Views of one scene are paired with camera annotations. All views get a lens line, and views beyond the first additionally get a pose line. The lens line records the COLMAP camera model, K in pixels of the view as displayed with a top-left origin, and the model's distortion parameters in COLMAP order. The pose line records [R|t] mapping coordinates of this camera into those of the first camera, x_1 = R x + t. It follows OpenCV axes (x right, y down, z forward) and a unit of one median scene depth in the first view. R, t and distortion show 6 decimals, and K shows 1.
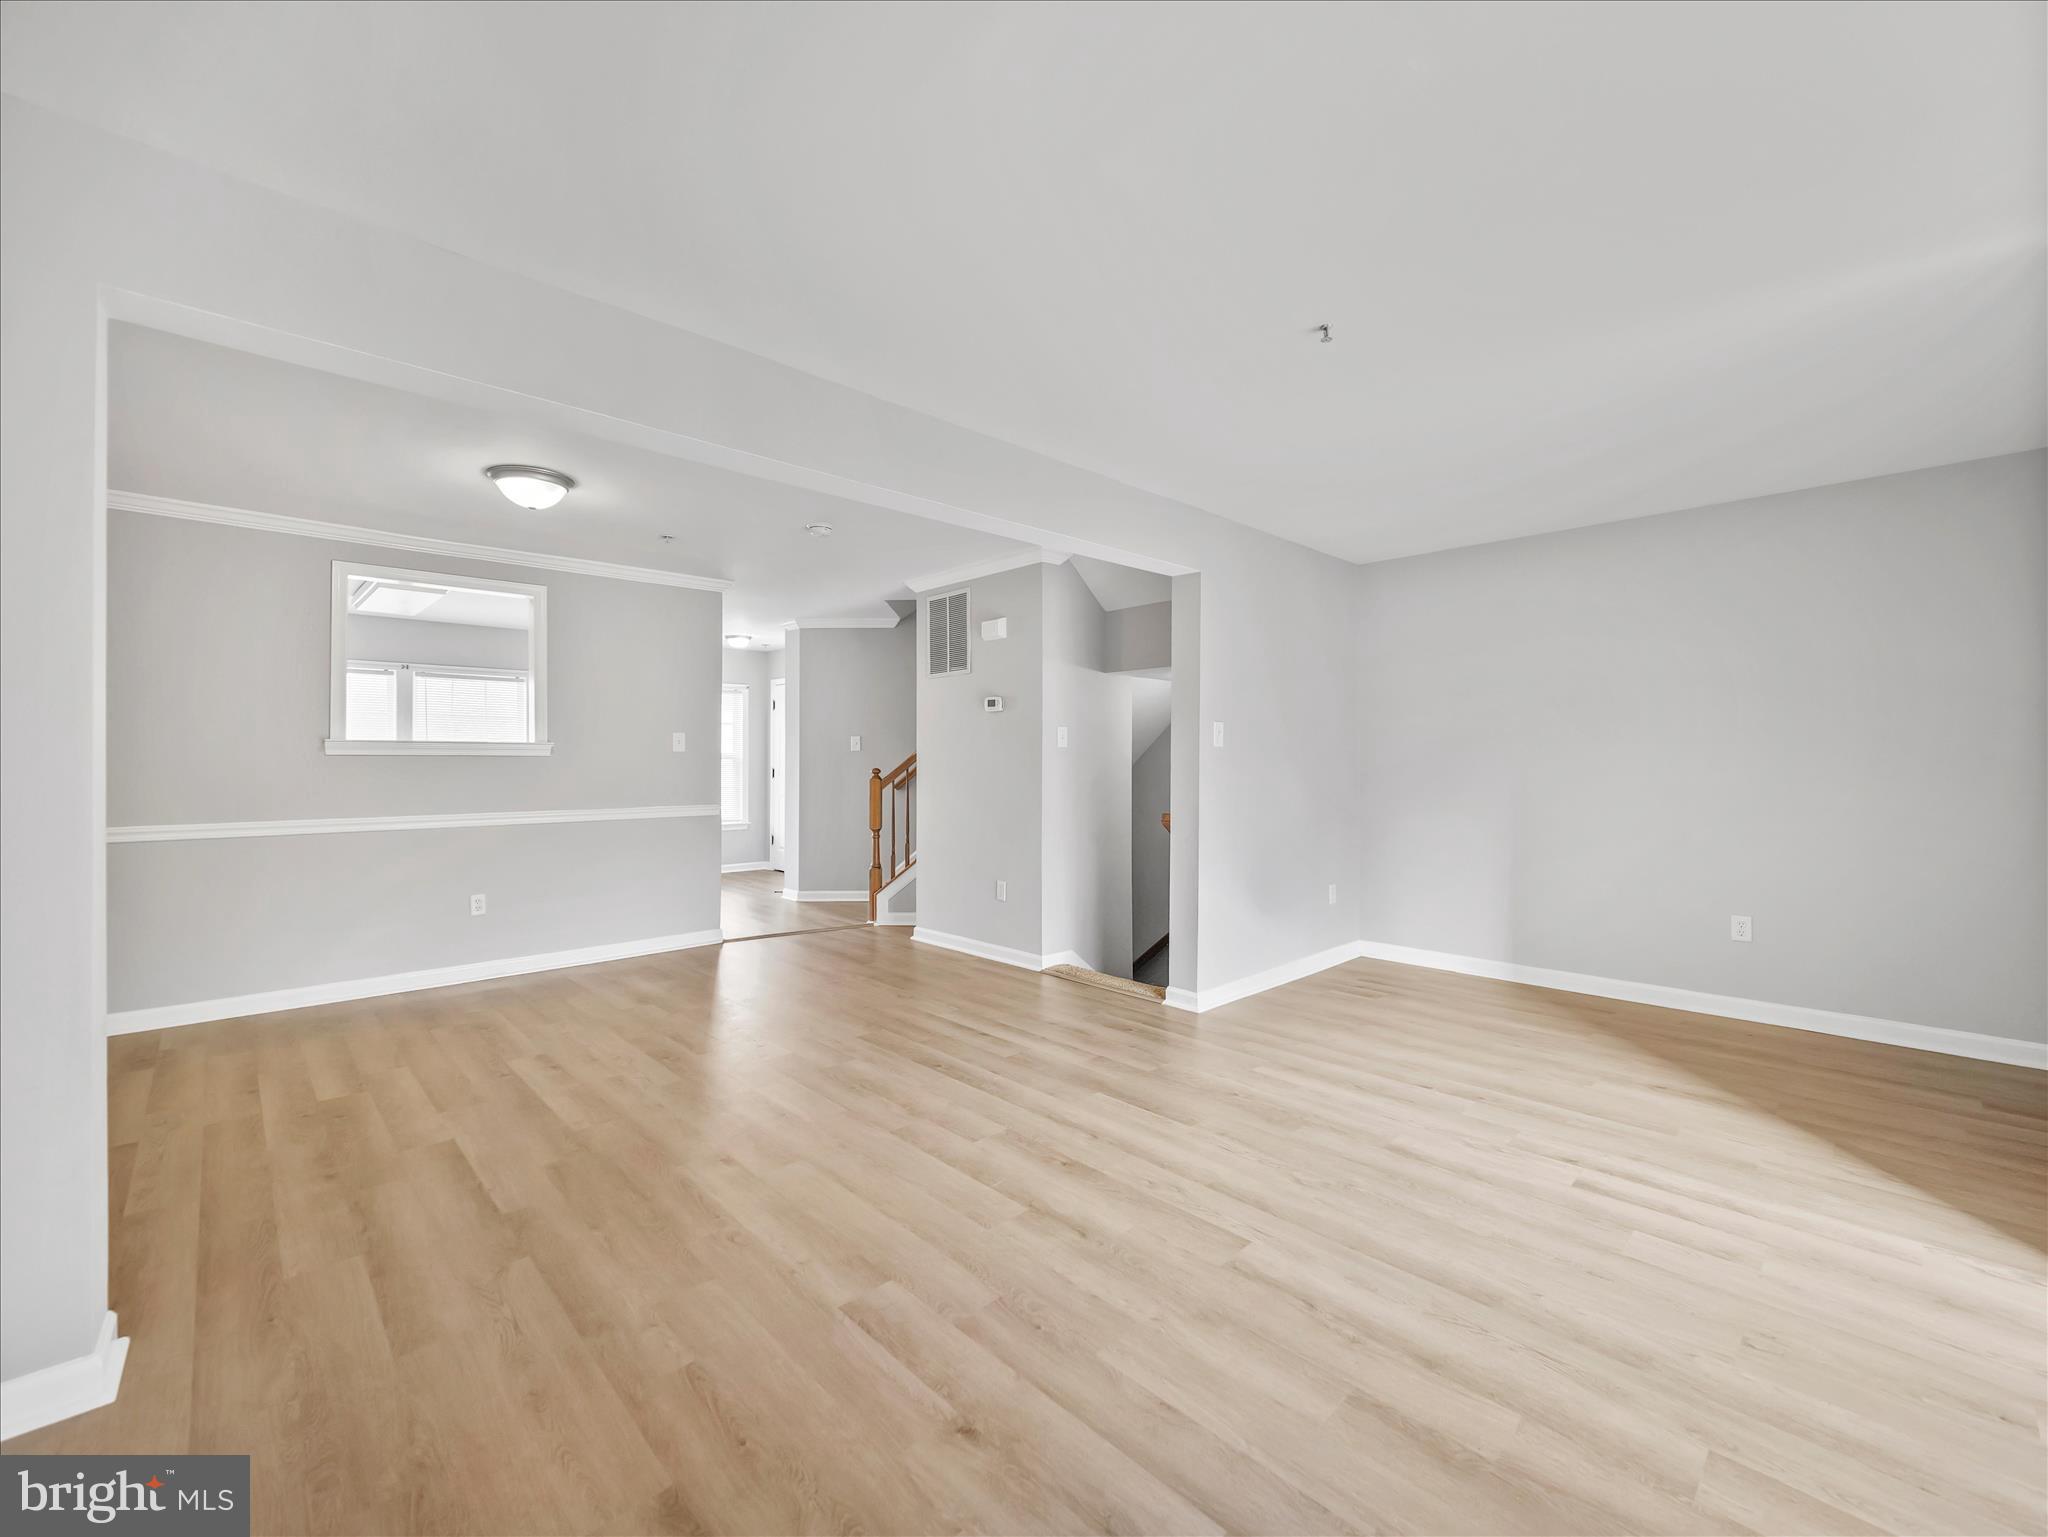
lens RADIAL K [[855.1, 0, 1021.6], [0, 855.1, 751.9], [0, 0, 1]] dist [-0.007301, -0.000140]
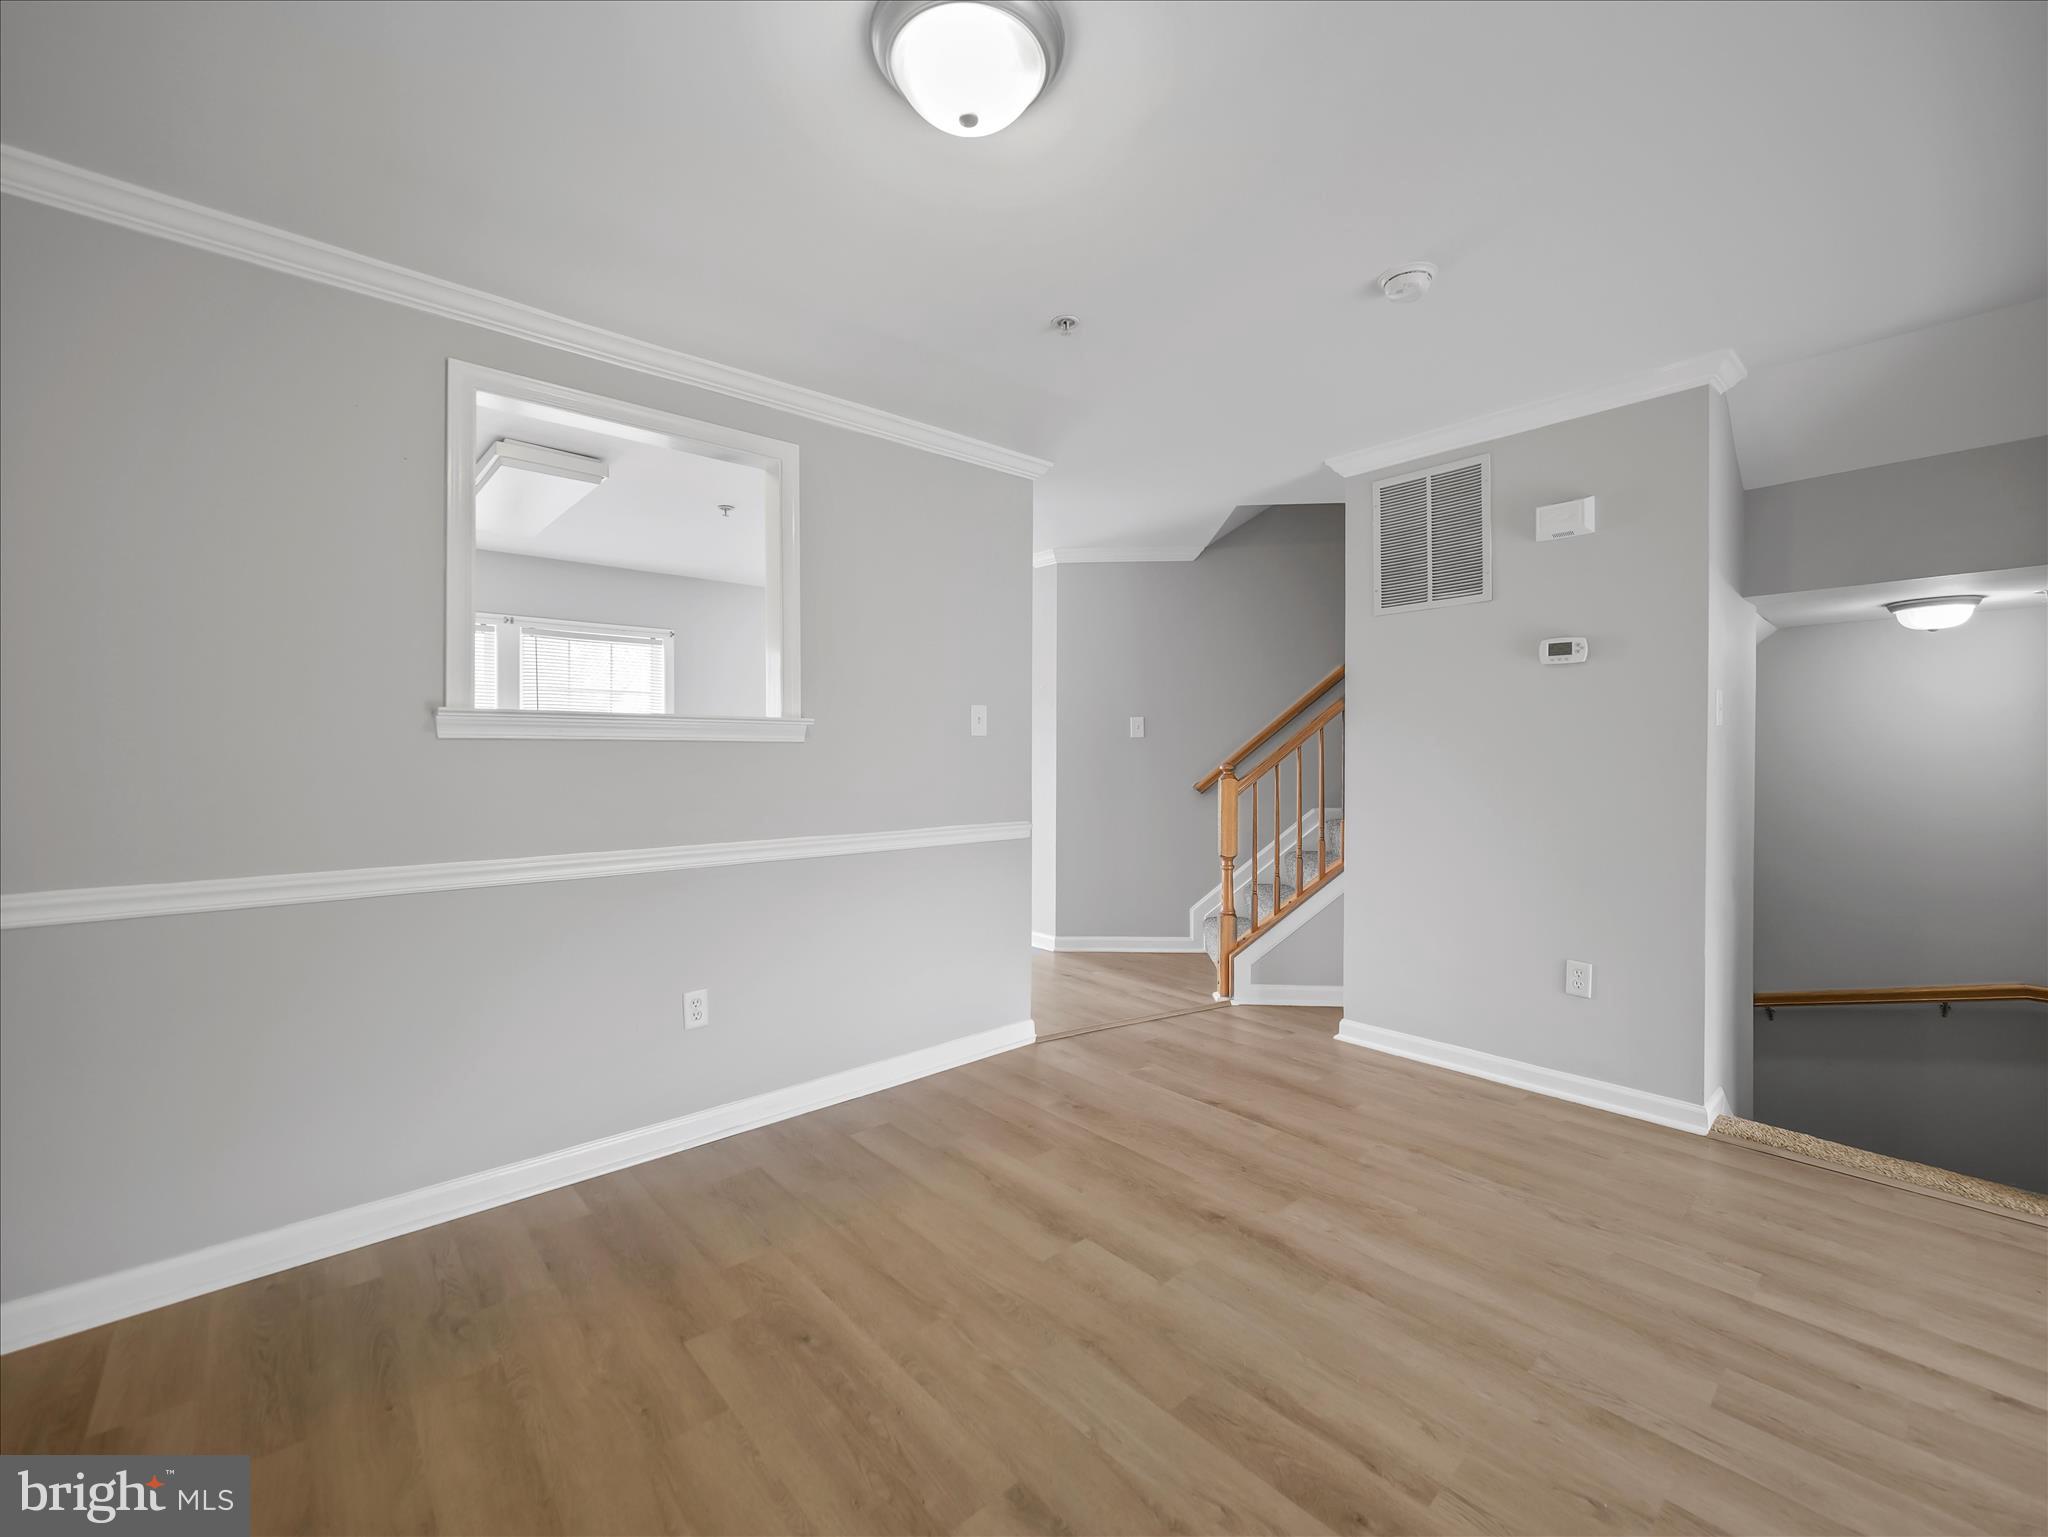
lens RADIAL K [[857.1, 0, 1017.7], [0, 857.1, 756.9], [0, 0, 1]] dist [-0.005710, 0.000058]
pose [[0.999275, -0.000622, -0.038057, -0.523560], [0.001147, 0.999904, 0.013788, 0.009212], [0.038044, -0.013822, 0.999180, 0.581558]]
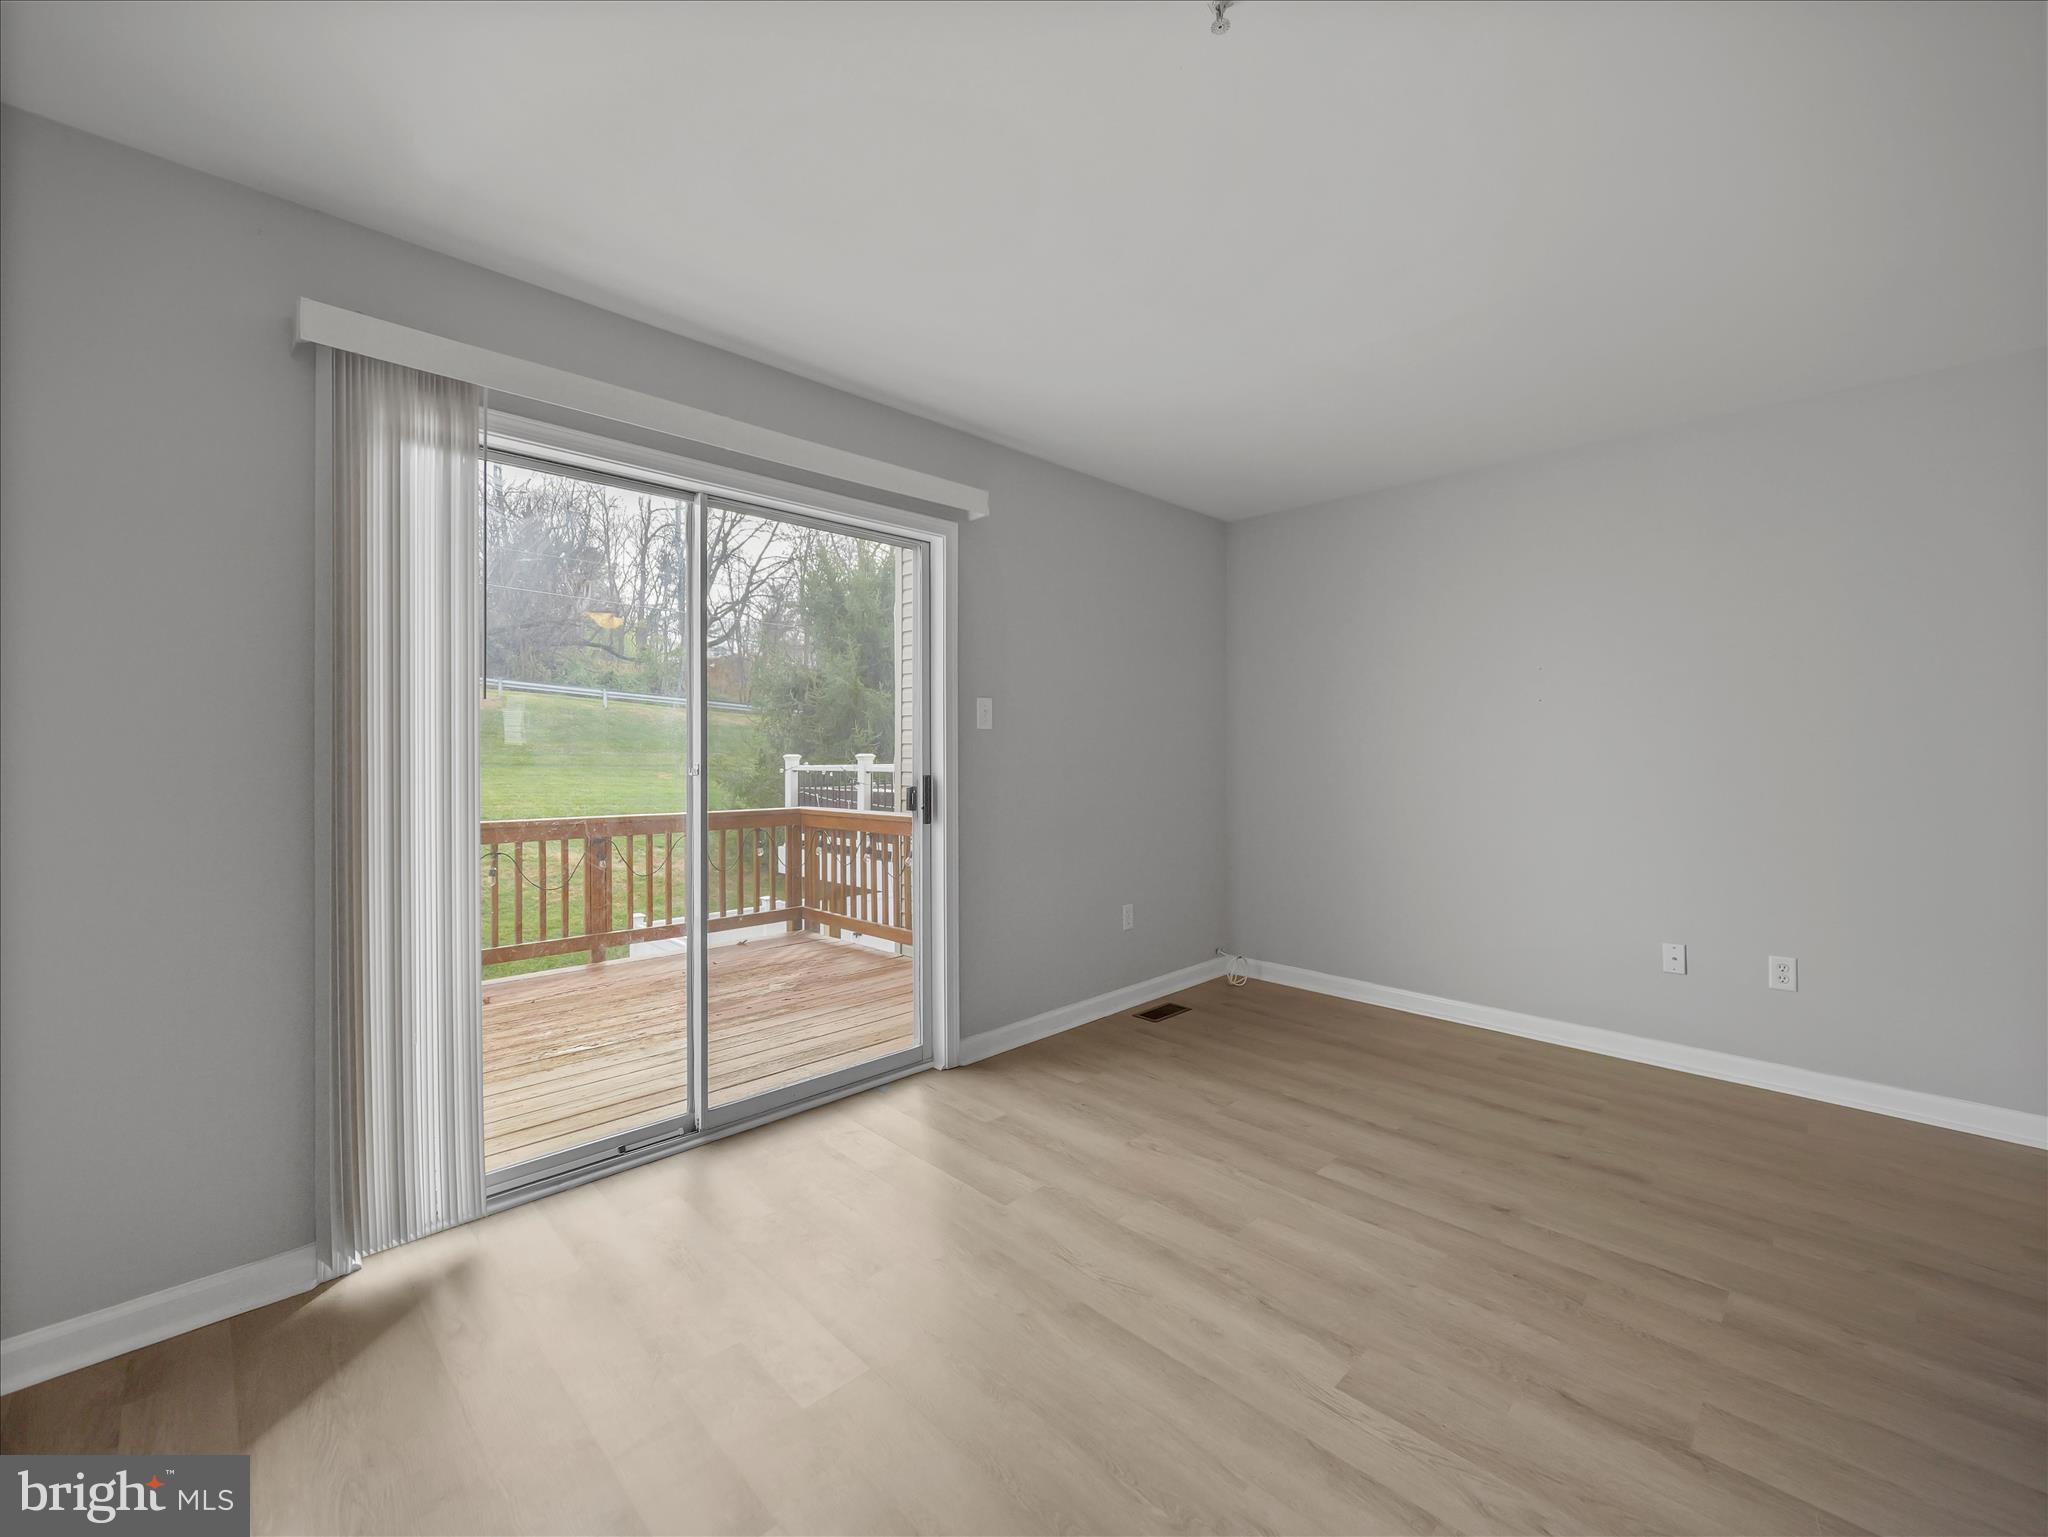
lens RADIAL K [[855.1, 0, 1021.6], [0, 855.1, 751.9], [0, 0, 1]] dist [-0.007301, -0.000140]
pose [[-0.999836, 0.001501, -0.018069, 0.325219], [0.001557, 0.999994, -0.003054, 0.007703], [0.018064, -0.003082, -0.999832, 1.014435]]
